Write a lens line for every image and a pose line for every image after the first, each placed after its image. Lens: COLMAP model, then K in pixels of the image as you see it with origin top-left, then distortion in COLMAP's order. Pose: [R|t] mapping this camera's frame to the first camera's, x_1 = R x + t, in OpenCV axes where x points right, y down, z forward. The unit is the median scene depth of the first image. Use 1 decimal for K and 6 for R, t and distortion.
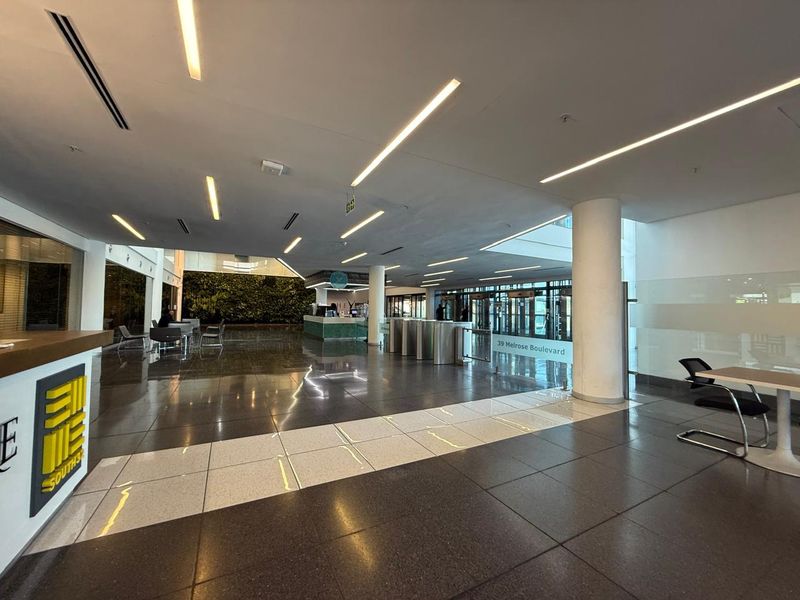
lens RADIAL K [[319.3, 0, 400.0], [0, 319.3, 300.5], [0, 0, 1]] dist [0.007183, -0.000855]
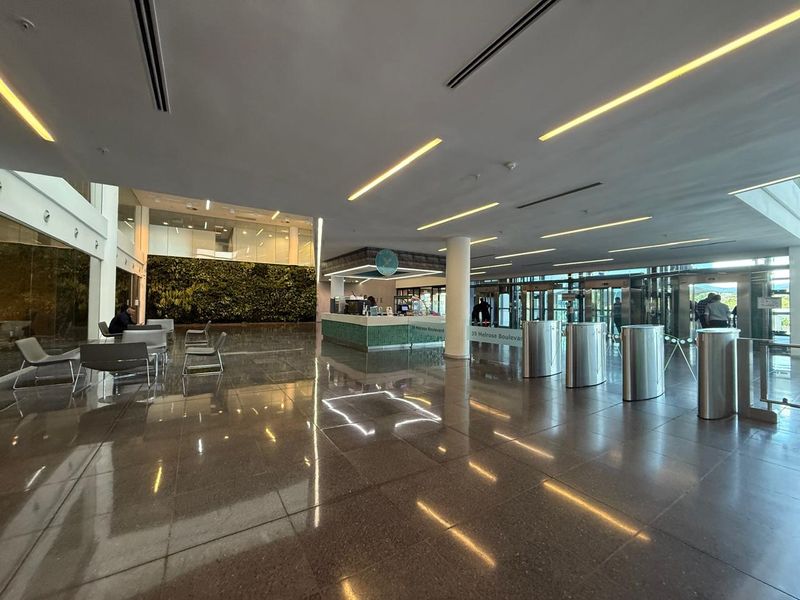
lens RADIAL K [[319.3, 0, 400.4], [0, 319.3, 299.5], [0, 0, 1]] dist [0.007183, -0.000855]
pose [[0.997245, -0.002598, 0.074135, -0.127568], [0.001592, 0.999906, 0.013619, 0.004446], [-0.074164, -0.013464, 0.997155, 0.185127]]
